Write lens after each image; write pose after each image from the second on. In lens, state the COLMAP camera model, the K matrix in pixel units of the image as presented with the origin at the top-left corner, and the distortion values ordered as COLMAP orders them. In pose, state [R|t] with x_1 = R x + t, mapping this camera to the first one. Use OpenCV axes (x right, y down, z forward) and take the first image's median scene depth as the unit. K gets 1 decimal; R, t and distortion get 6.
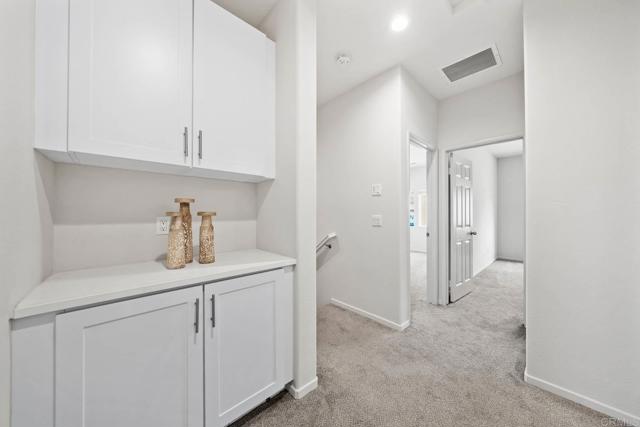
lens RADIAL K [[220.3, 0, 322.1], [0, 220.3, 213.0], [0, 0, 1]] dist [-0.001176, -0.000557]
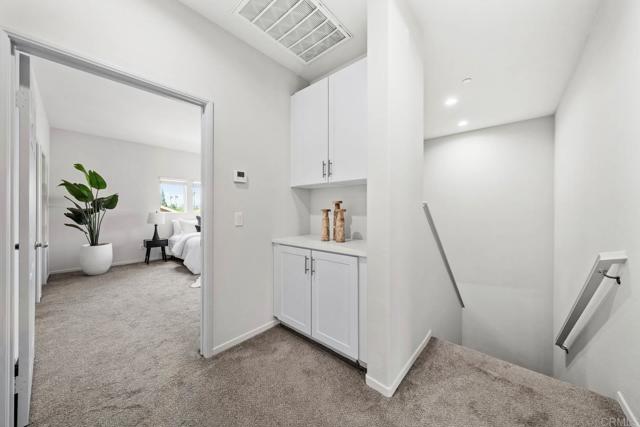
lens RADIAL K [[220.3, 0, 319.7], [0, 220.3, 213.0], [0, 0, 1]] dist [-0.001176, -0.000557]
pose [[0.082069, -0.004189, -0.996618, 1.078875], [-0.000308, 0.999991, -0.004228, 0.030476], [0.996627, 0.000654, 0.082067, 0.796726]]
